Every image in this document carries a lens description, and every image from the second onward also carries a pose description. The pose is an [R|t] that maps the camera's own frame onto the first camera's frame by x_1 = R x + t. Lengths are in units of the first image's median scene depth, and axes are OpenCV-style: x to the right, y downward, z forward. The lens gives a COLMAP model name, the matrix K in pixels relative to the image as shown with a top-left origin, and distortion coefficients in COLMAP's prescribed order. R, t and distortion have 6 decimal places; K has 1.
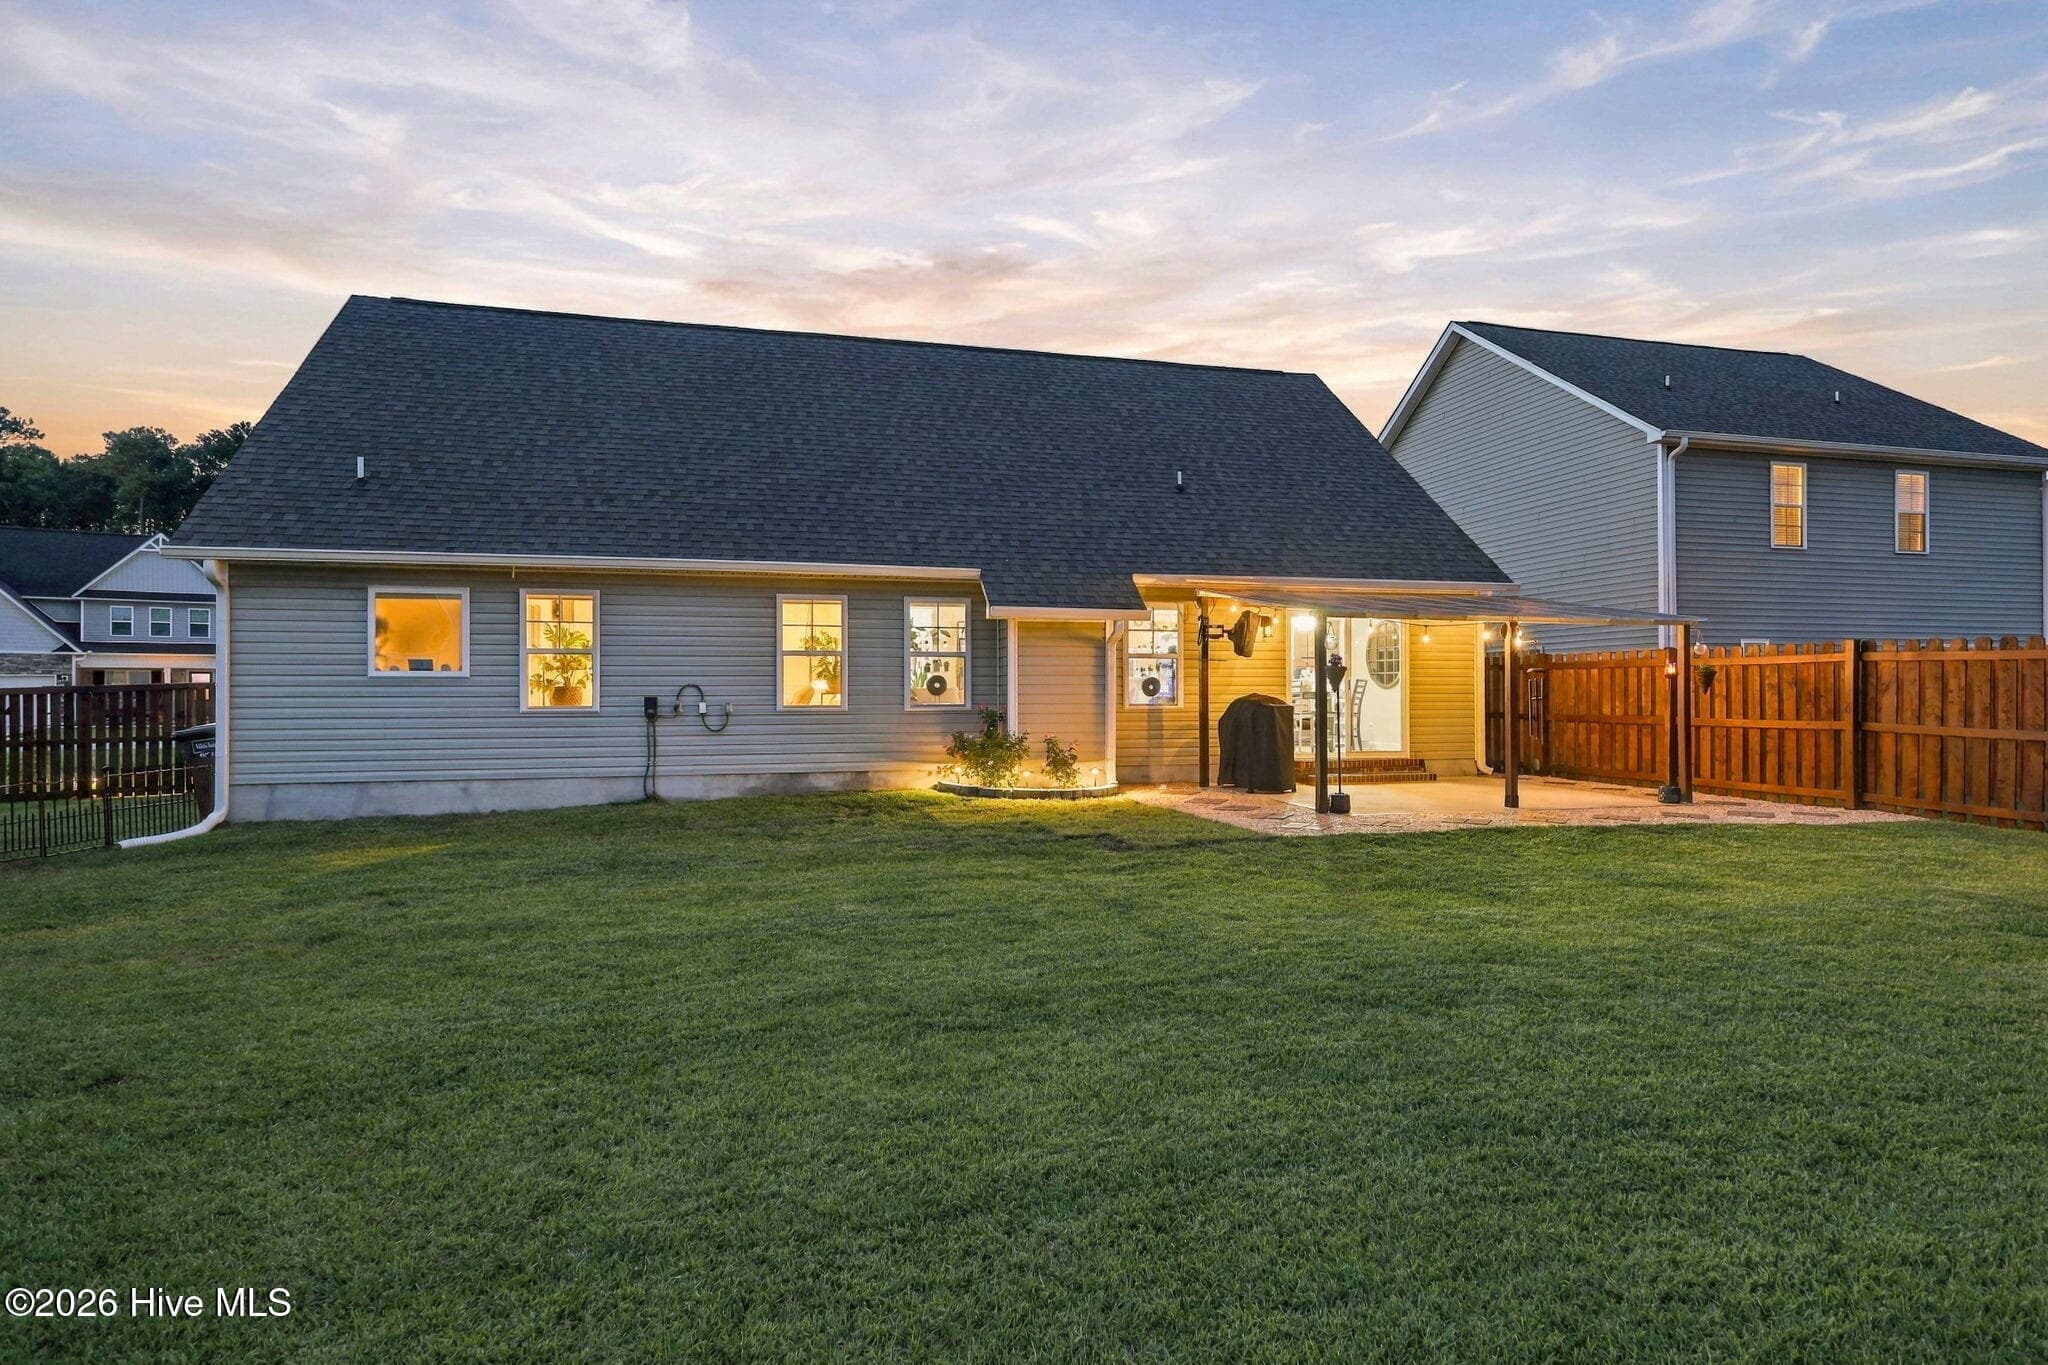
lens RADIAL K [[1039.2, 0, 1021.2], [0, 1039.2, 704.4], [0, 0, 1]] dist [-0.000859, 0.000137]
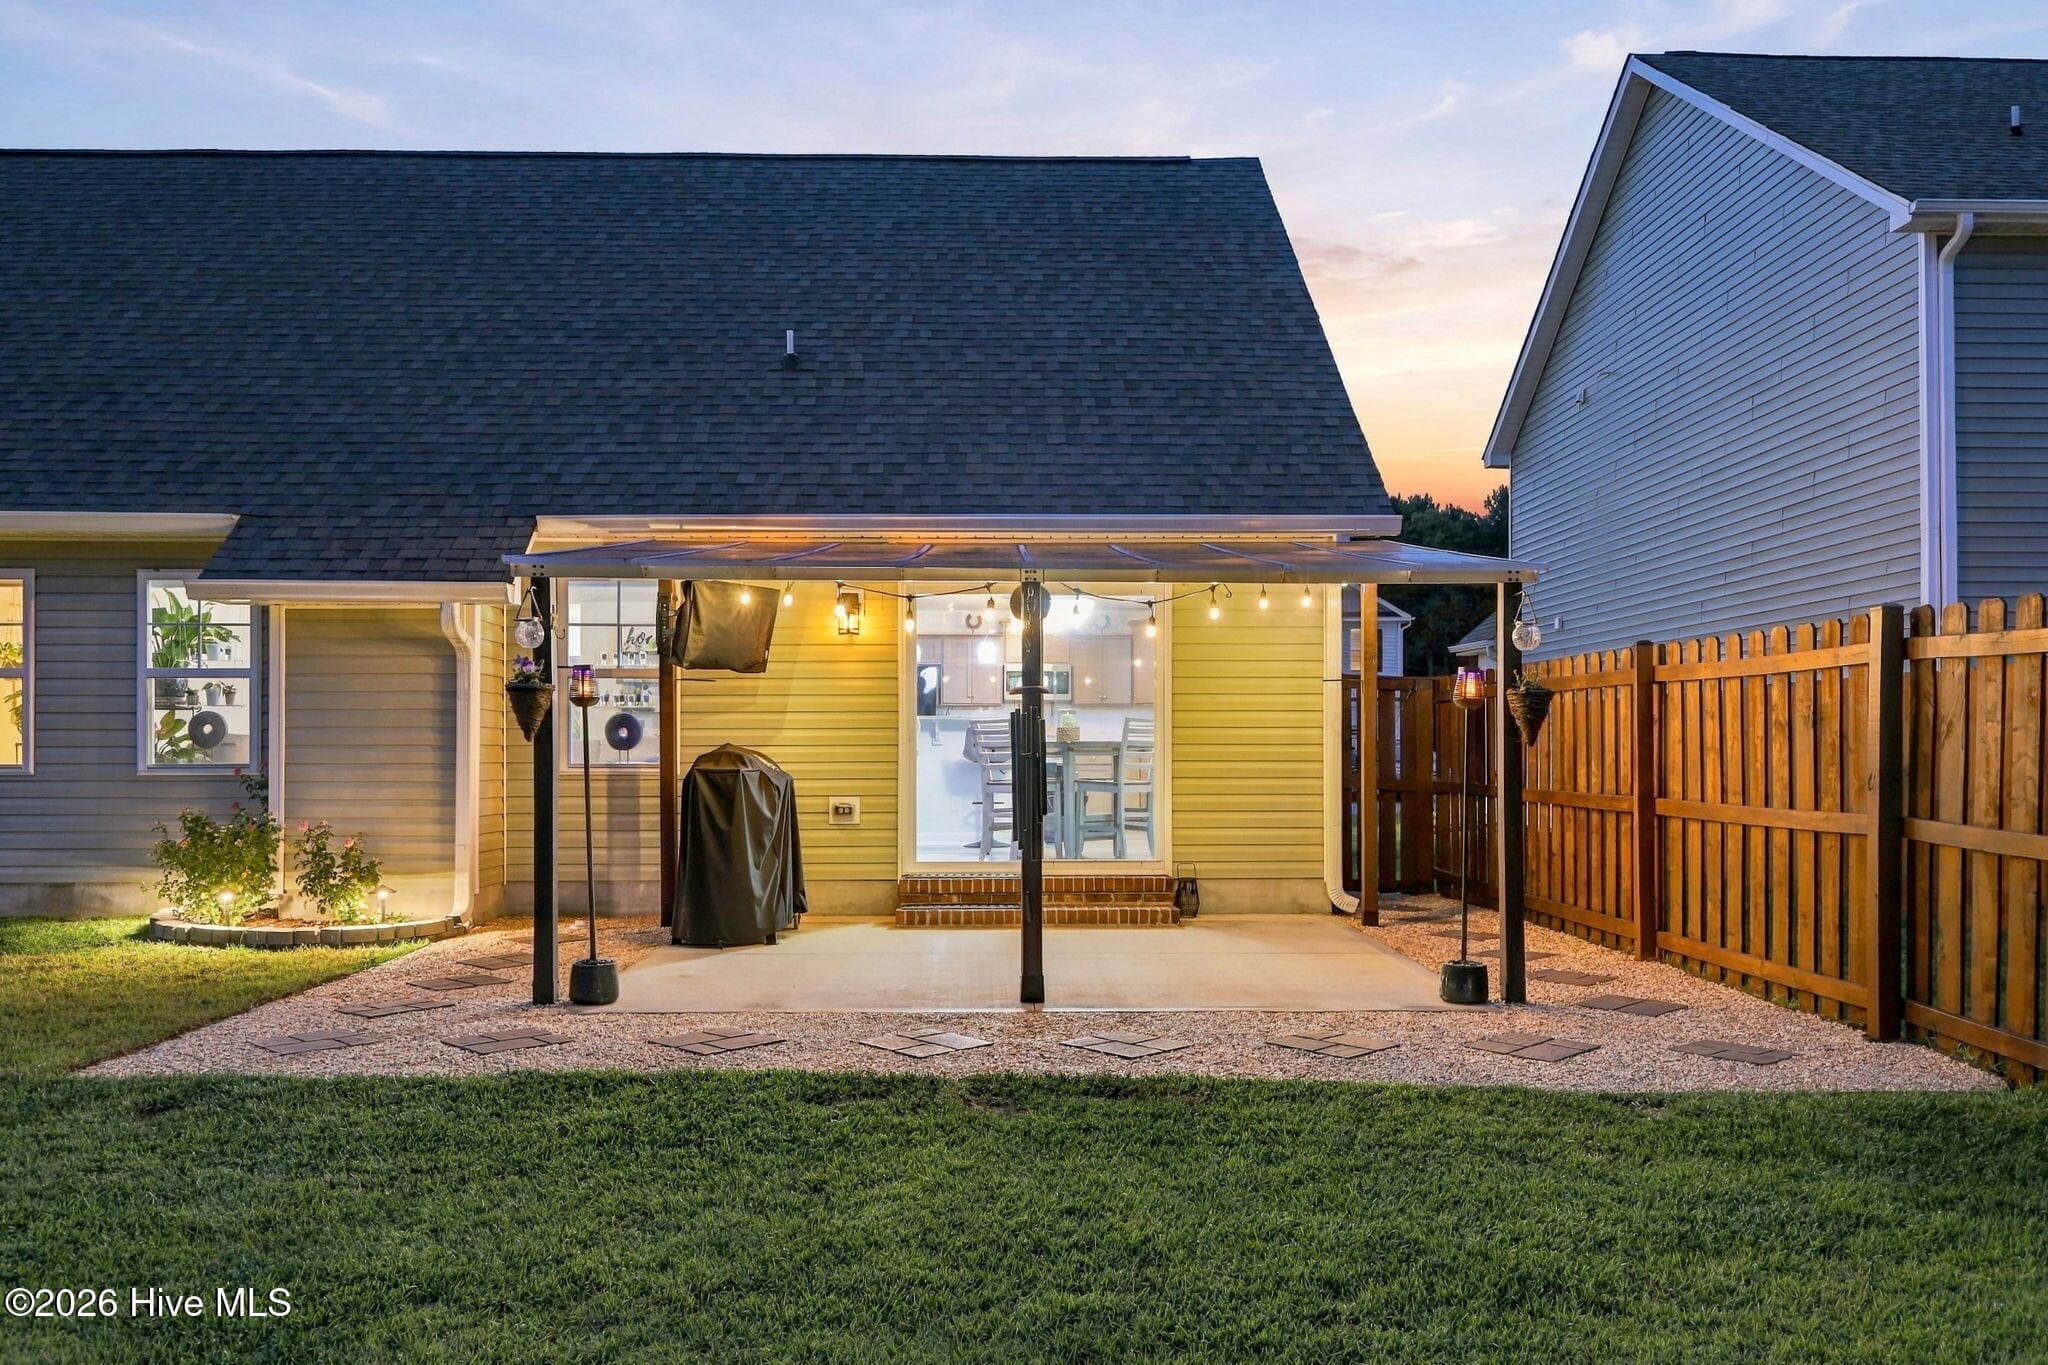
lens RADIAL K [[1524.9, 0, 1023.5], [0, 1524.9, 740.8], [0, 0, 1]] dist [-0.000339, -0.001100]
pose [[0.975396, -0.000004, -0.220462, 0.534613], [-0.003166, 0.999897, -0.014022, -0.002690], [0.220439, 0.014374, 0.975295, 0.316552]]
